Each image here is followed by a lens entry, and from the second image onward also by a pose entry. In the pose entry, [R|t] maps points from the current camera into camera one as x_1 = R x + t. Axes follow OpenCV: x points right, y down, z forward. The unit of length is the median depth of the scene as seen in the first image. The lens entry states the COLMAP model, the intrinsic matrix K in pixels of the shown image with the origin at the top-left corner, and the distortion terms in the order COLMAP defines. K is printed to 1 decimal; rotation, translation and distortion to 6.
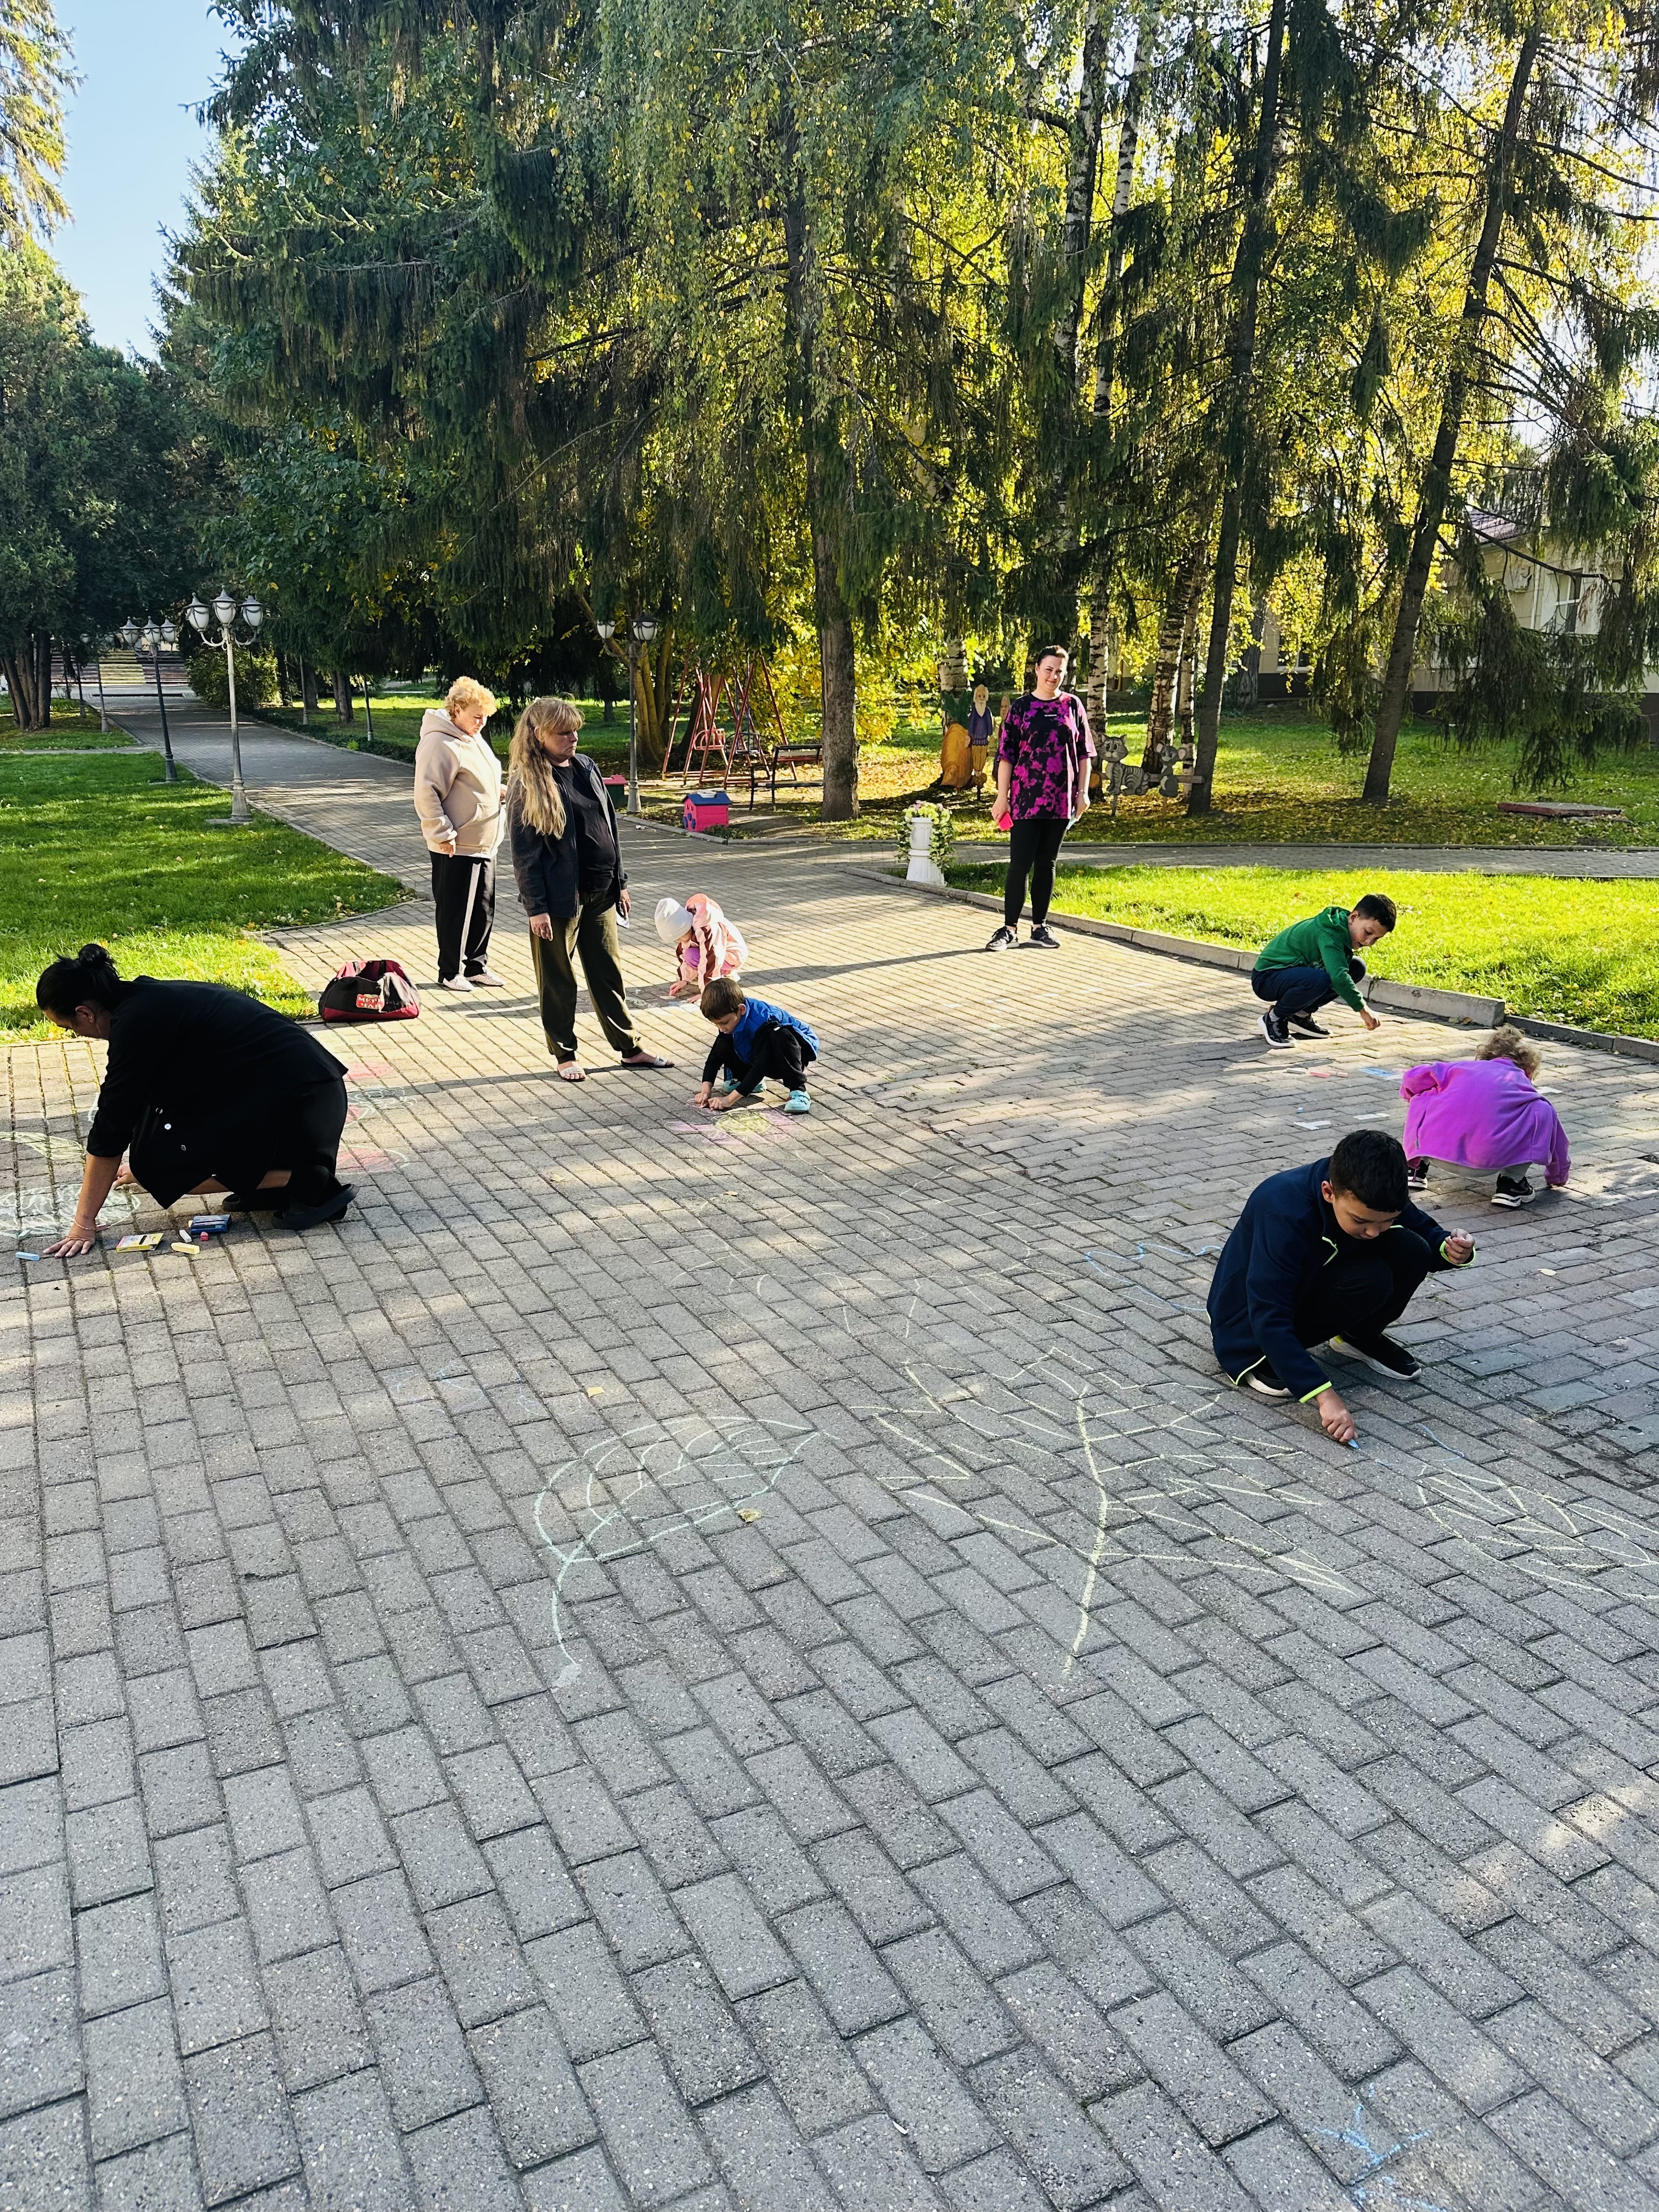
lens RADIAL K [[1496.2, 0, 829.5], [0, 1496.2, 1106.0], [0, 0, 1]] dist [0.042378, -0.002580]
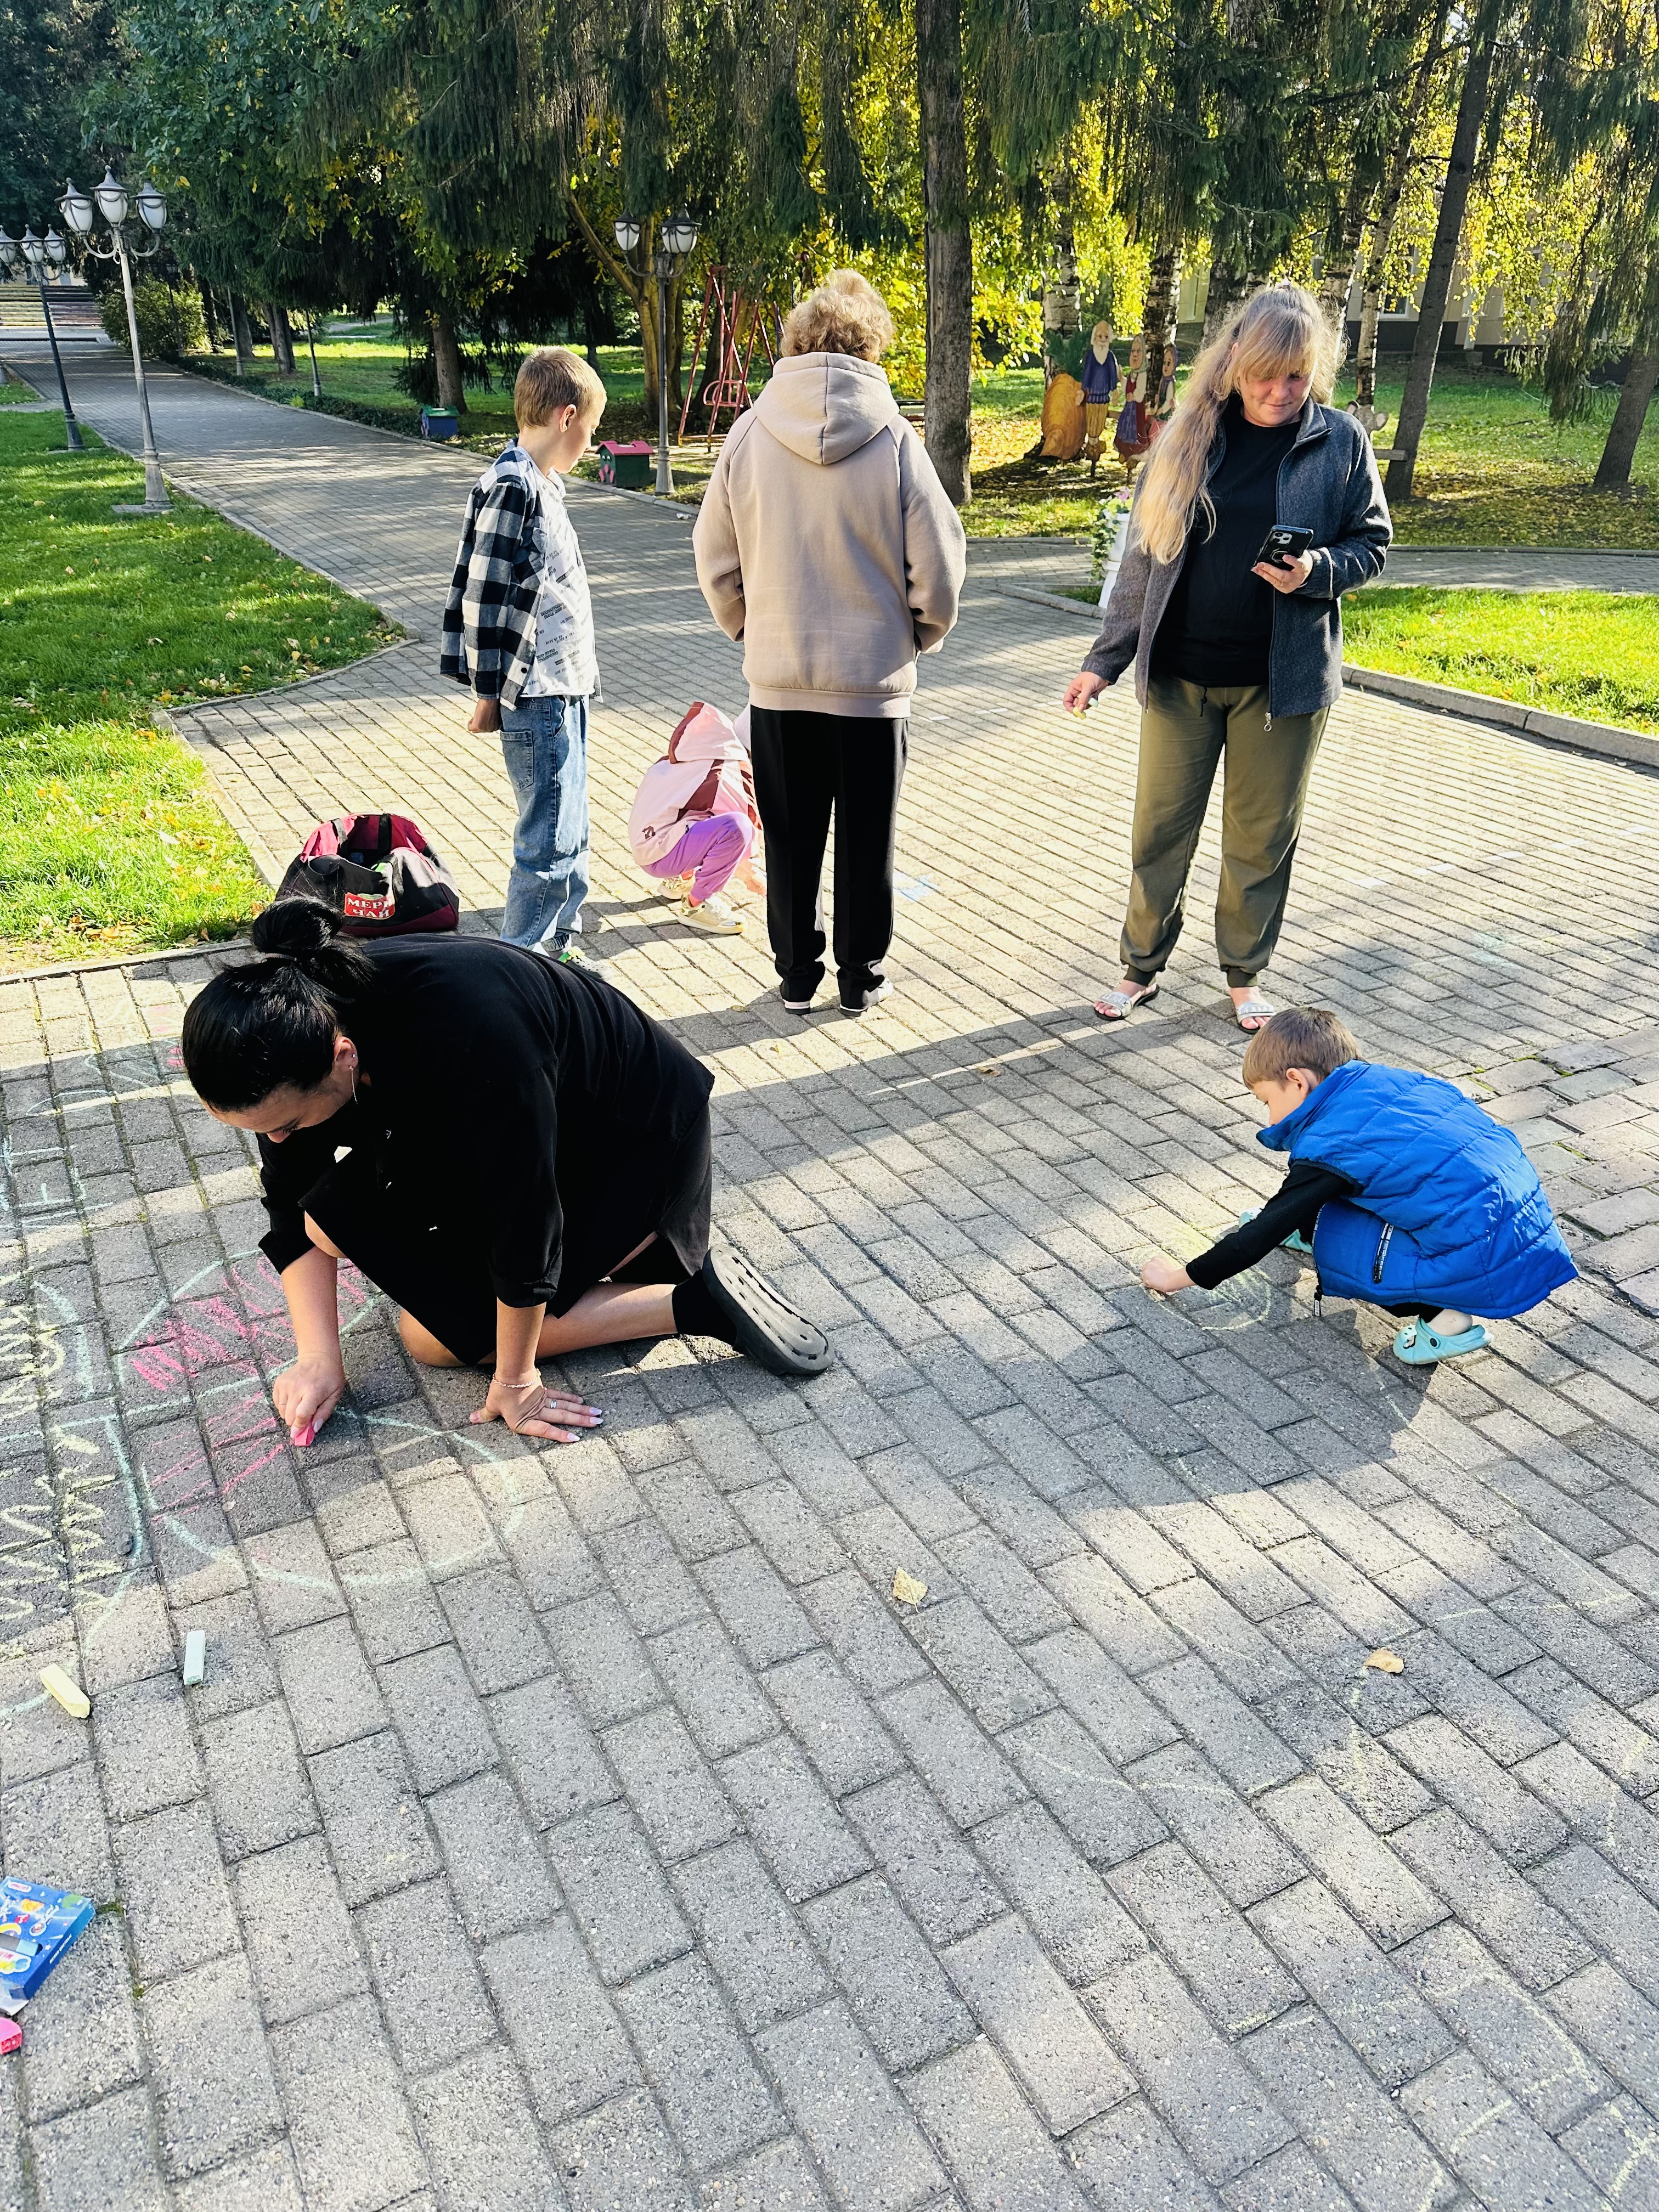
lens RADIAL K [[1519.0, 0, 829.5], [0, 1519.0, 1106.0], [0, 0, 1]] dist [-0.008673, -0.003164]
pose [[0.999915, 0.000174, 0.013019, -0.058578], [-0.002744, 0.980272, 0.197635, -0.042748], [-0.012728, -0.197654, 0.980189, 0.178355]]
